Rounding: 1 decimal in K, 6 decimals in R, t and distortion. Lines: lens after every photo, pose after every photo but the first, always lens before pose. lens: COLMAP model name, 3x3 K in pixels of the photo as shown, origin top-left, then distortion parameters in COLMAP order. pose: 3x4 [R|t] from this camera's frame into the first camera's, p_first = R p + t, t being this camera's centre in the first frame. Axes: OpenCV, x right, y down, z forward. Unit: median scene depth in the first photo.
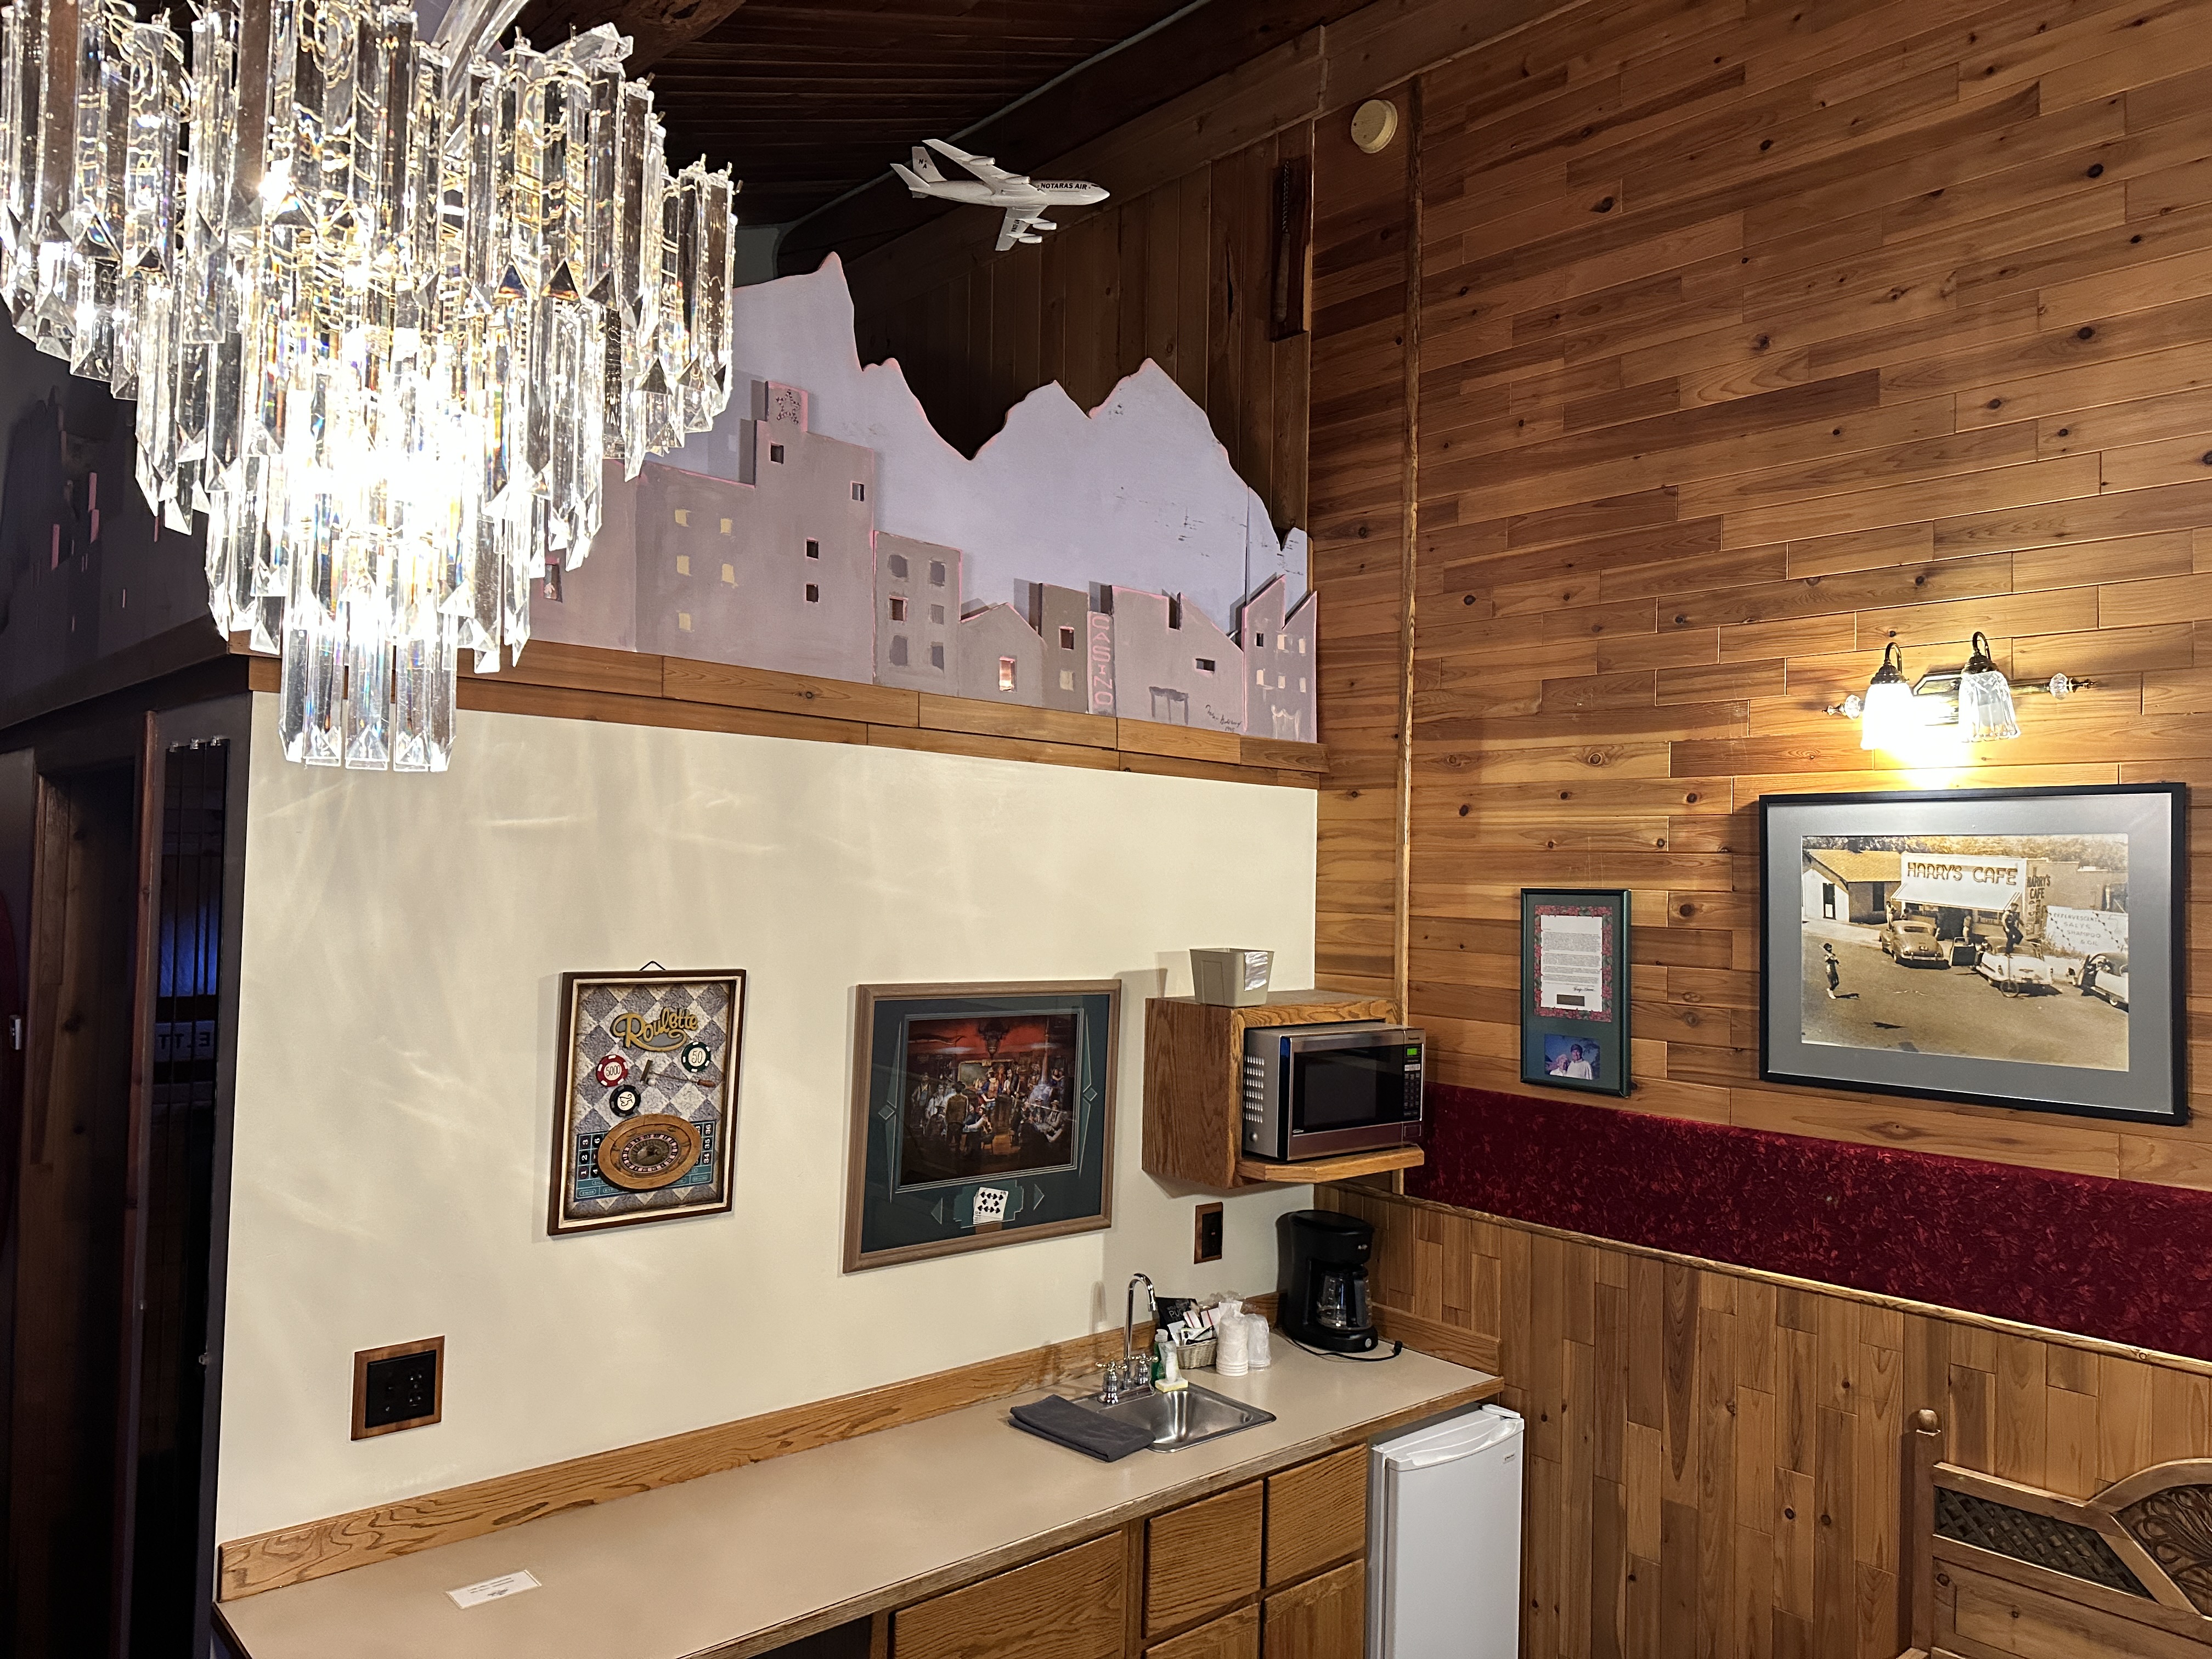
lens RADIAL K [[1540.5, 0, 1106.0], [0, 1540.5, 829.5], [0, 0, 1]] dist [0.106254, -0.162384]
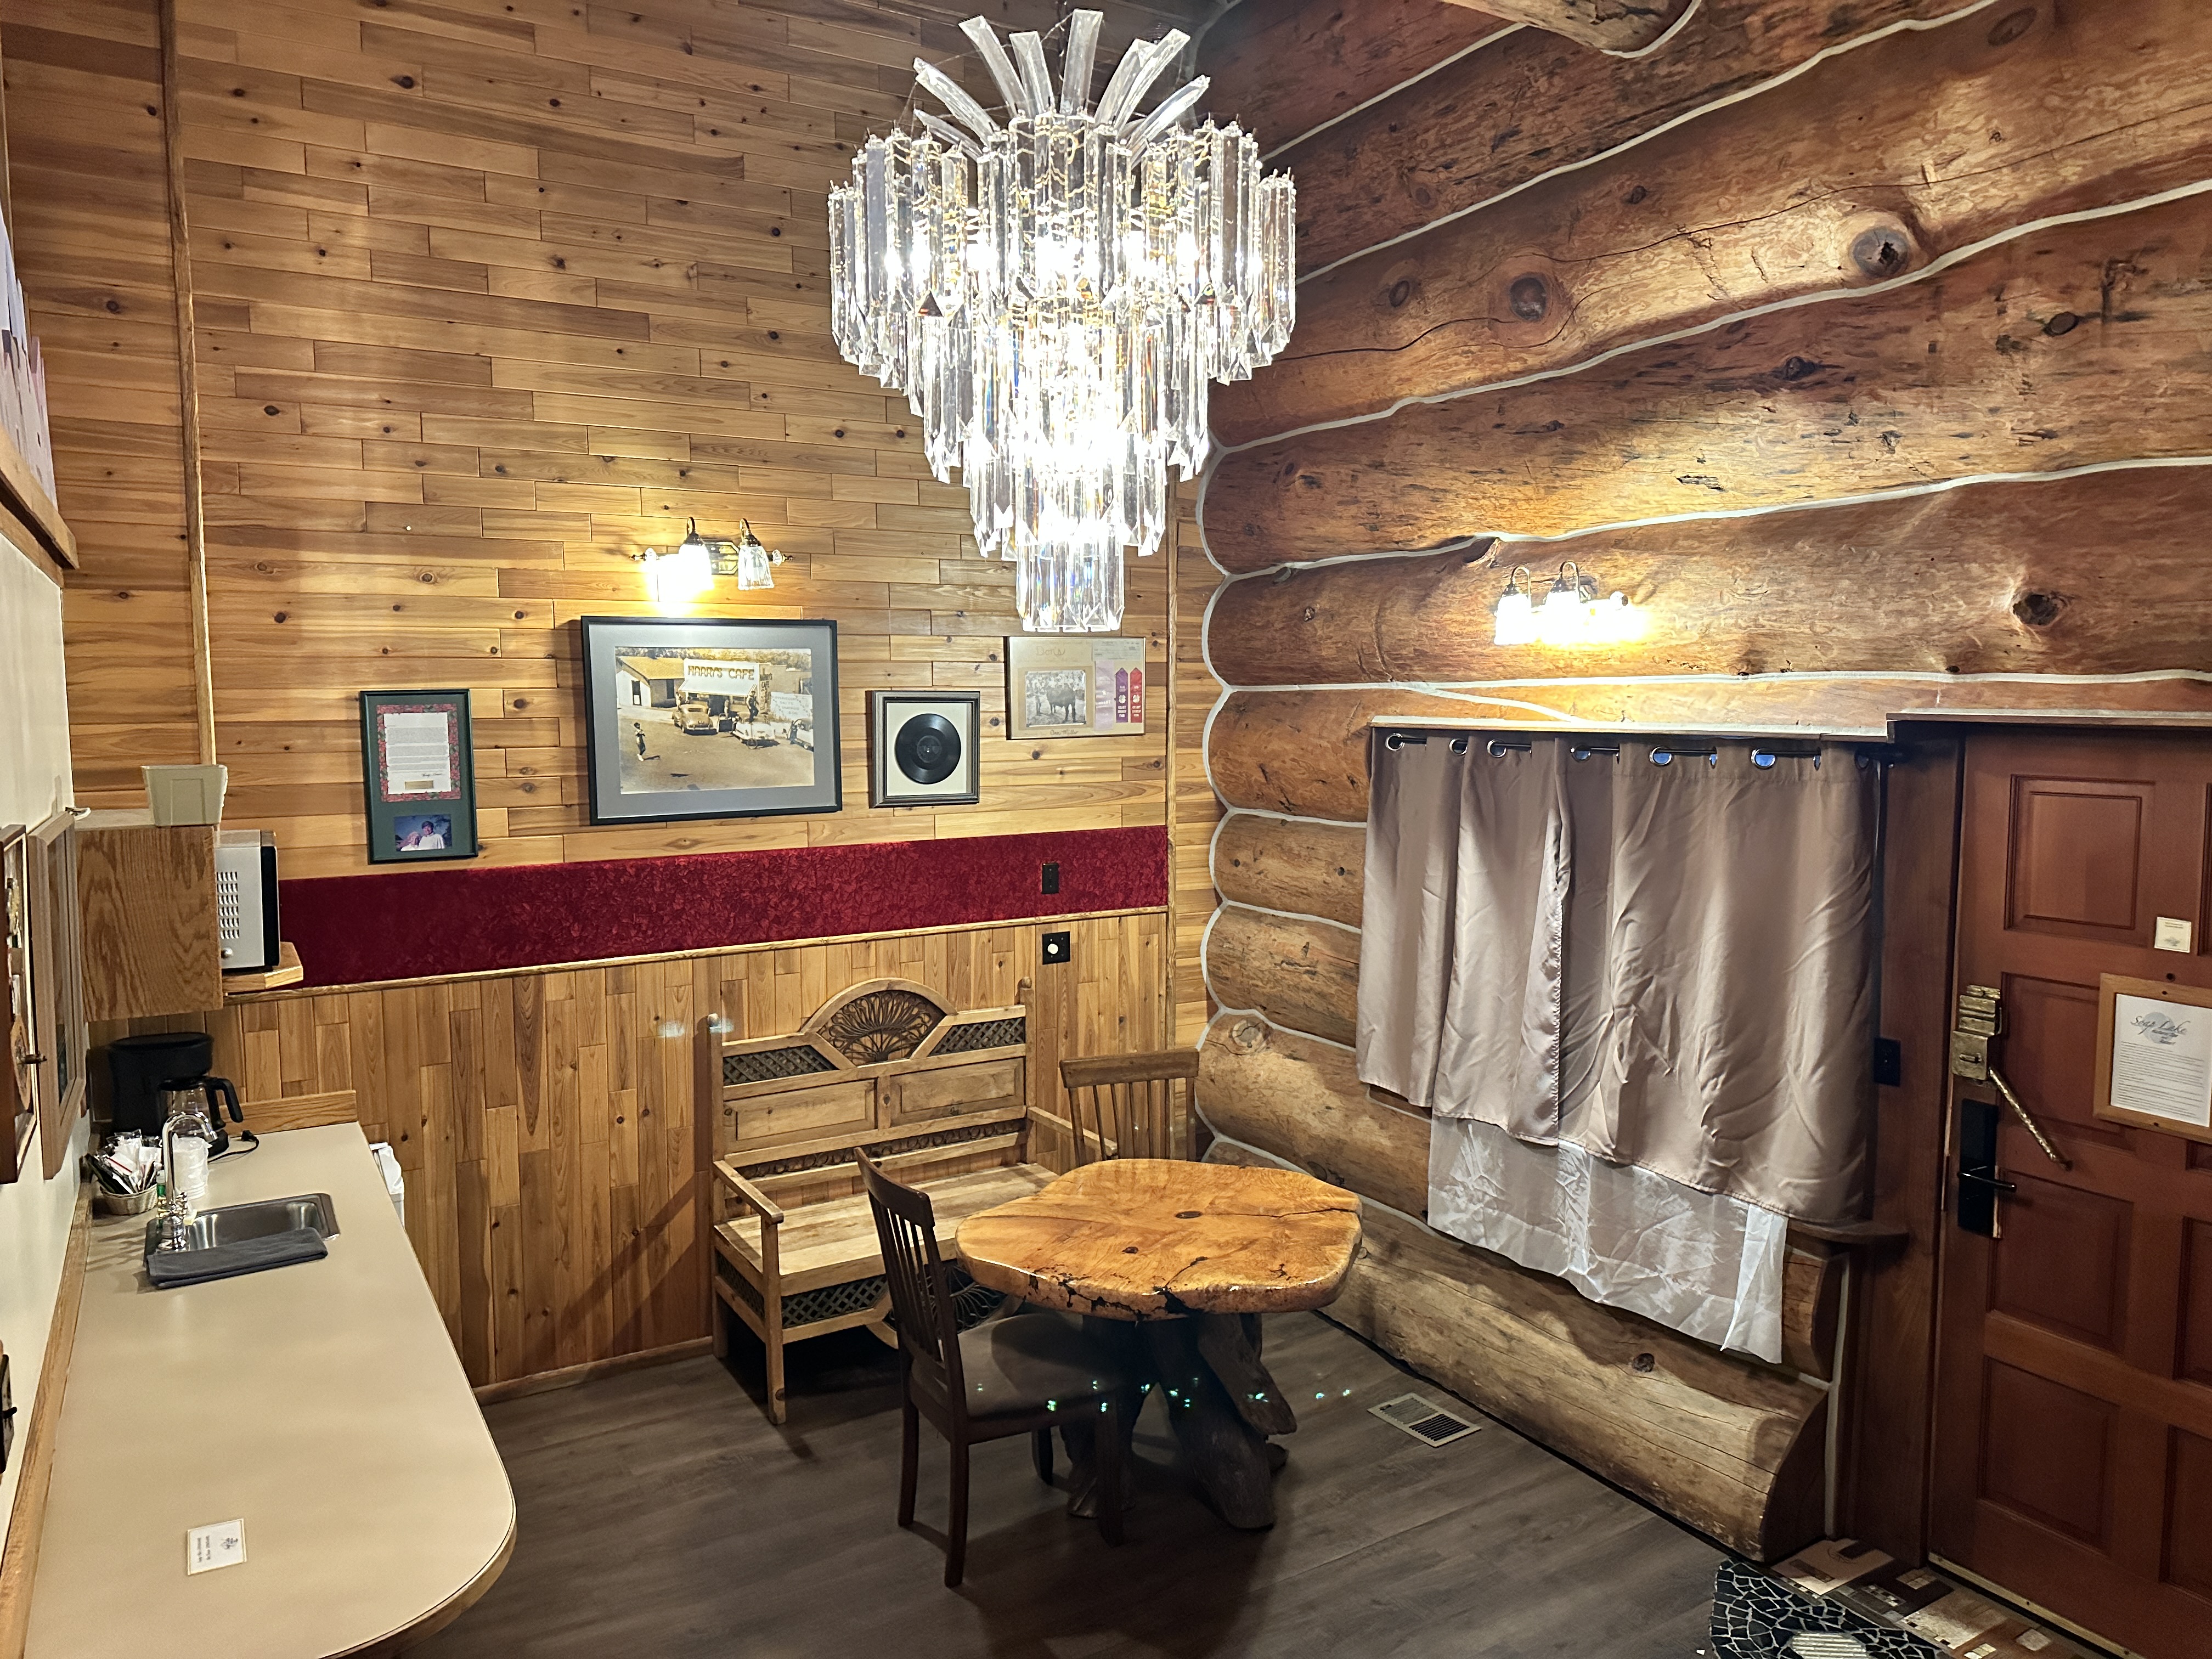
lens RADIAL K [[1540.5, 0, 1106.0], [0, 1540.5, 829.5], [0, 0, 1]] dist [0.106254, -0.162384]
pose [[0.198624, -0.116712, 0.973102, -0.785189], [-0.020410, 0.992176, 0.123165, -0.013118], [-0.979863, -0.044324, 0.194687, 0.275996]]
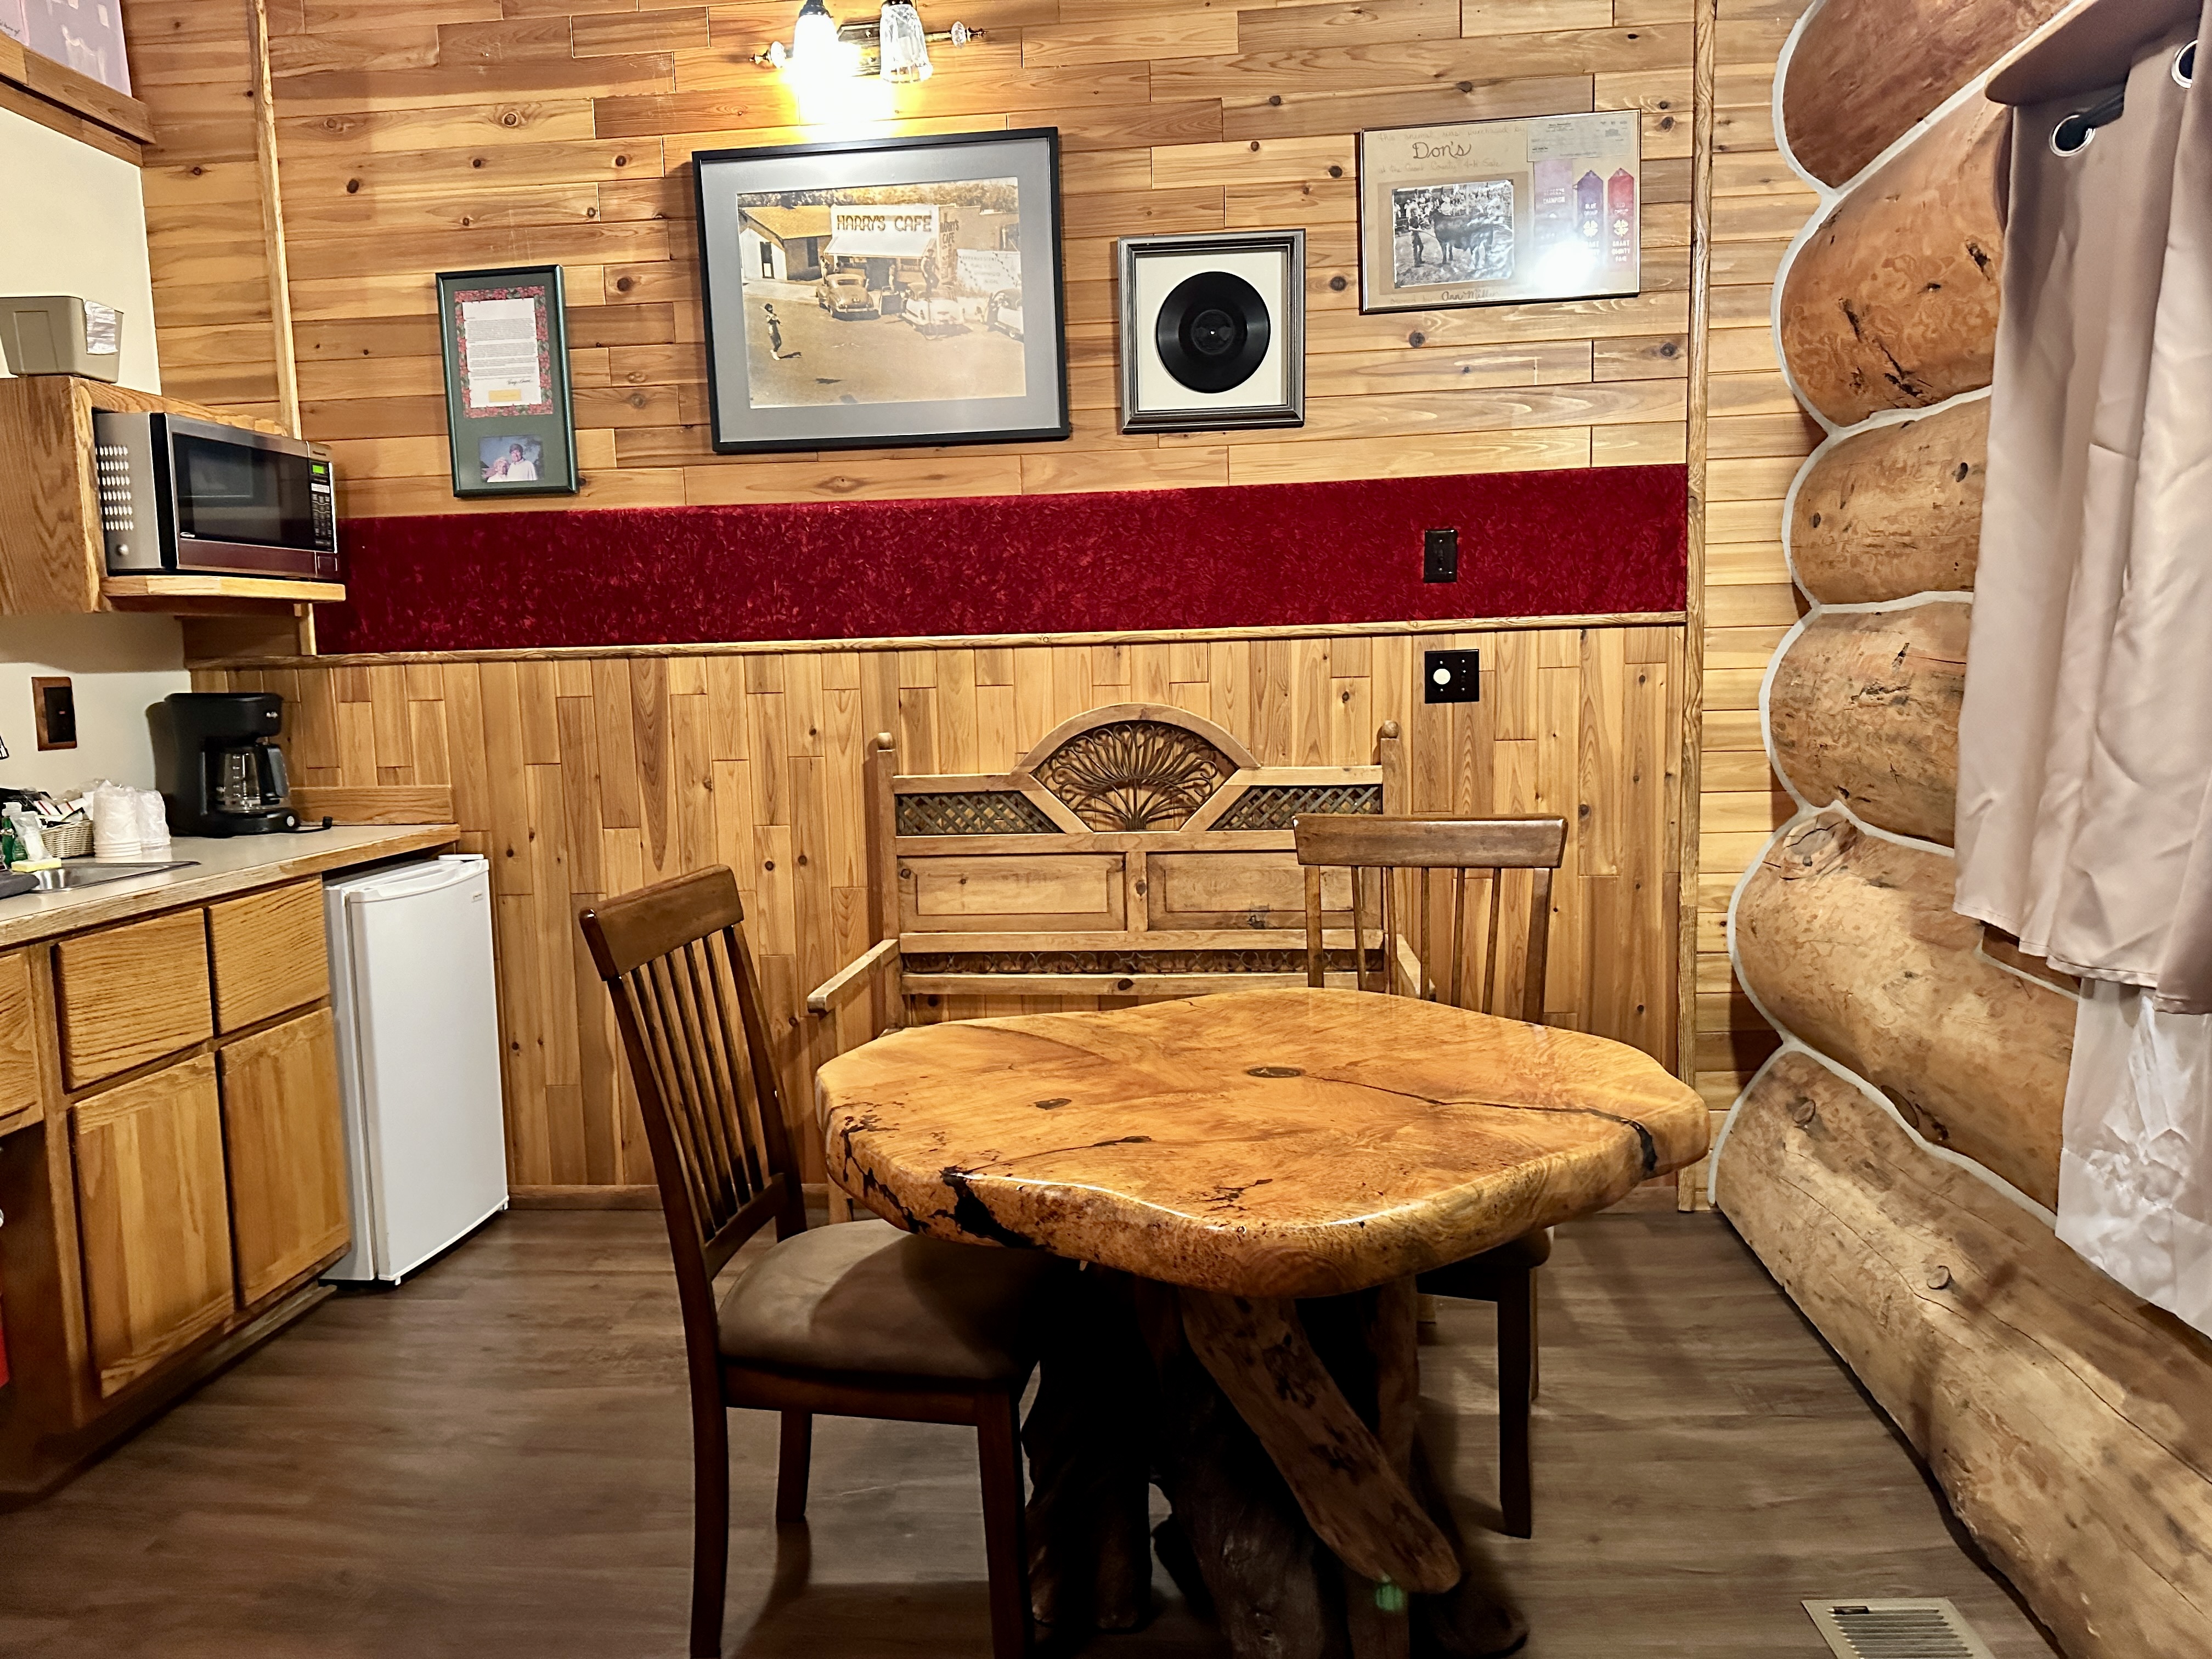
lens RADIAL K [[1553.0, 0, 1106.0], [0, 1553.0, 829.5], [0, 0, 1]] dist [0.053288, -0.076695]
pose [[0.736442, -0.121103, 0.665573, -0.086022], [0.024648, 0.987997, 0.152497, 0.240731], [-0.676052, -0.095900, 0.730587, 0.073751]]
